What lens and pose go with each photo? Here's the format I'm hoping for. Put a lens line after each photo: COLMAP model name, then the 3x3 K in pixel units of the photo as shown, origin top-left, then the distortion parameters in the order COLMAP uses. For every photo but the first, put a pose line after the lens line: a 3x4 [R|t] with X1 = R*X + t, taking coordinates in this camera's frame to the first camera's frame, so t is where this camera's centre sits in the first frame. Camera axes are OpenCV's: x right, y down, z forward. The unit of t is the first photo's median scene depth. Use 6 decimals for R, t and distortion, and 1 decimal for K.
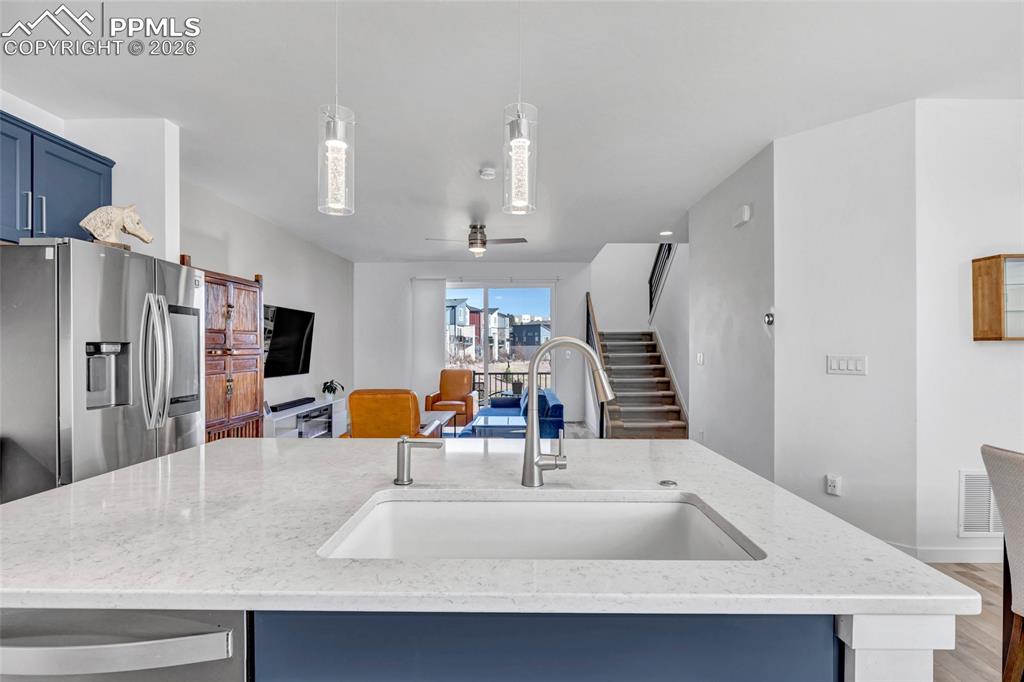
lens RADIAL K [[482.1, 0, 515.7], [0, 482.1, 346.2], [0, 0, 1]] dist [-0.002071, 0.000515]
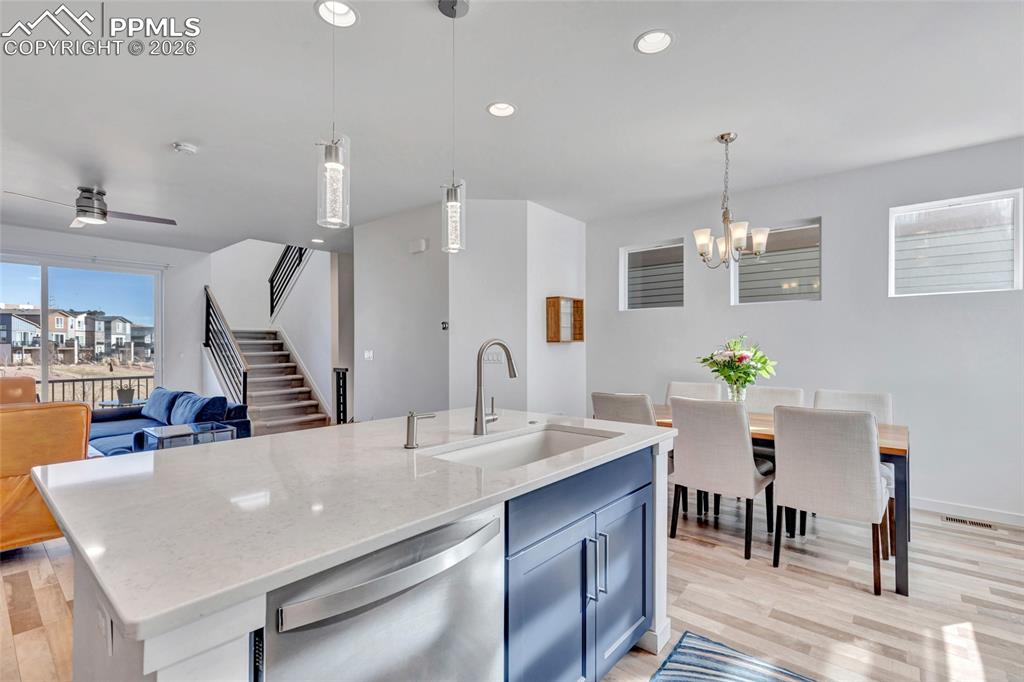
lens RADIAL K [[465.6, 0, 510.8], [0, 465.6, 347.5], [0, 0, 1]] dist [0.007163, -0.001404]
pose [[0.639855, -0.000901, 0.768495, -0.196702], [-0.002458, 0.999992, 0.003218, 0.001099], [-0.768492, -0.003948, 0.639847, -0.004779]]
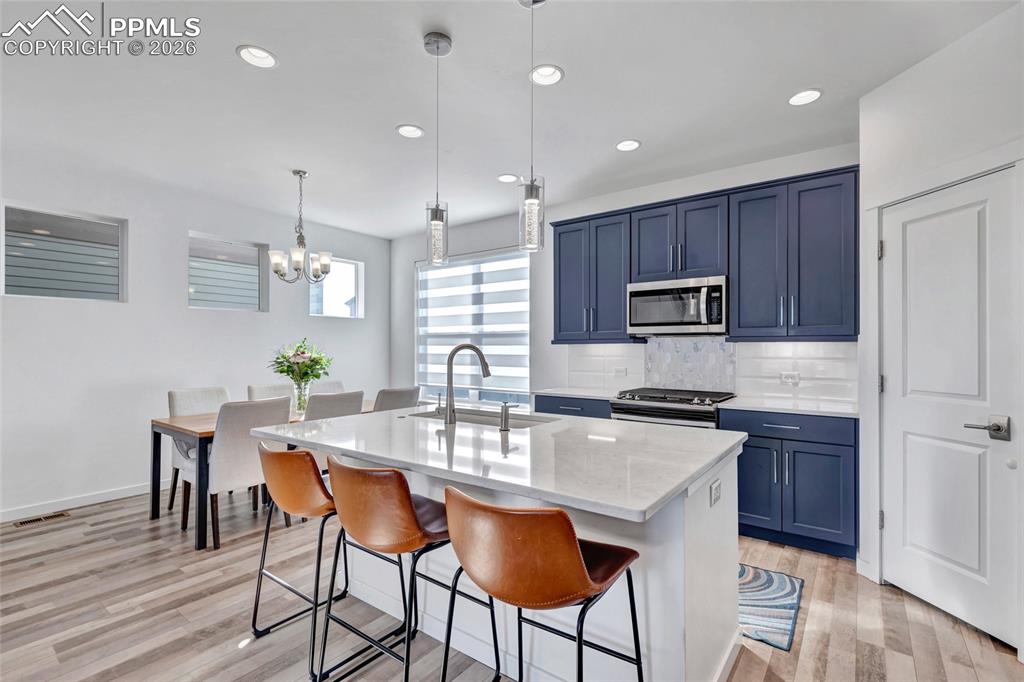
lens RADIAL K [[465.6, 0, 514.2], [0, 465.6, 347.6], [0, 0, 1]] dist [0.007163, -0.001404]
pose [[-0.811240, 0.003027, 0.584705, -0.227920], [-0.000499, 0.999983, -0.005868, 0.001115], [-0.584713, -0.005052, -0.811225, 0.434159]]
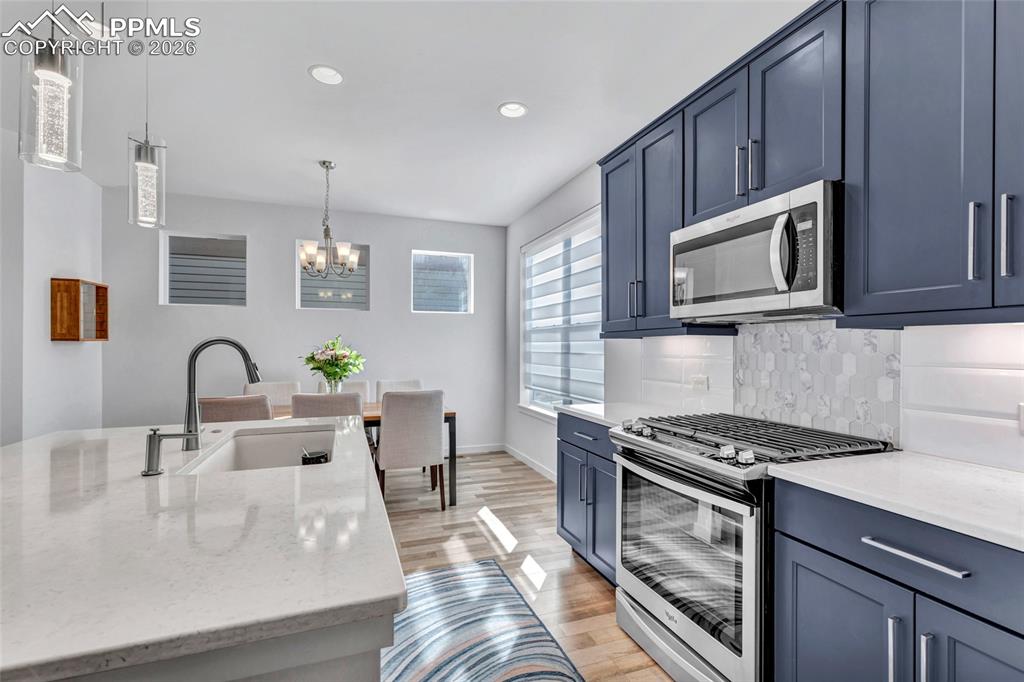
lens RADIAL K [[465.6, 0, 514.9], [0, 465.6, 345.4], [0, 0, 1]] dist [0.007163, -0.001404]
pose [[-0.356343, 0.004932, 0.934342, -0.275141], [-0.002952, 0.999975, -0.006405, 0.002200], [-0.934350, -0.005040, -0.356320, 0.119055]]
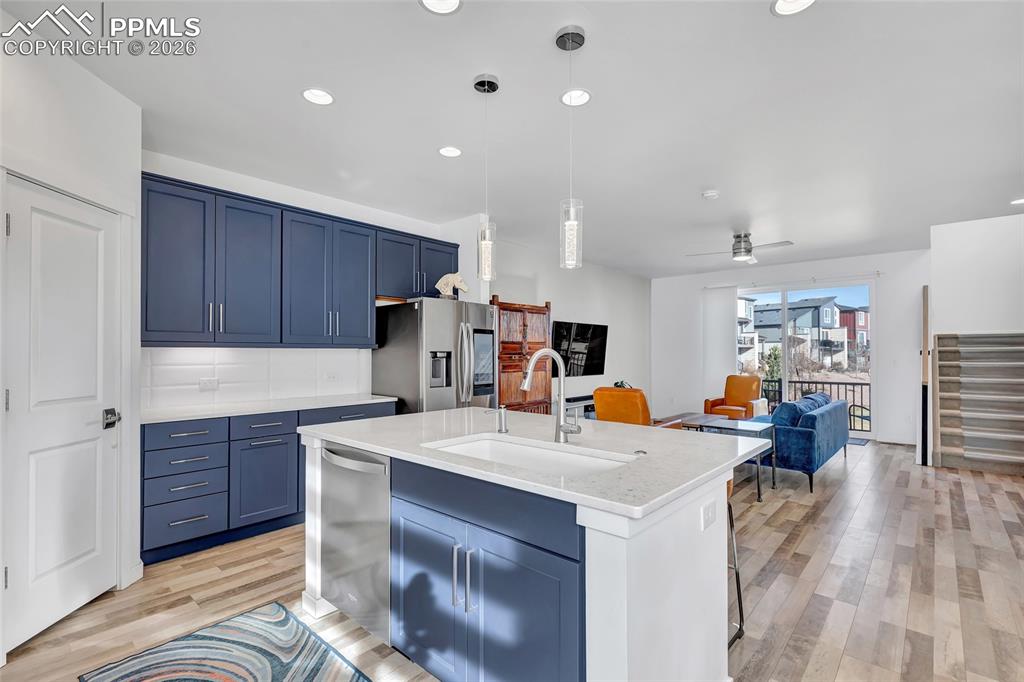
lens RADIAL K [[465.6, 0, 515.4], [0, 465.6, 346.5], [0, 0, 1]] dist [0.007163, -0.001404]
pose [[0.756175, -0.008634, -0.654312, 0.174616], [0.001014, 0.999927, -0.012023, -0.001617], [0.654368, 0.008428, 0.756129, -0.050258]]
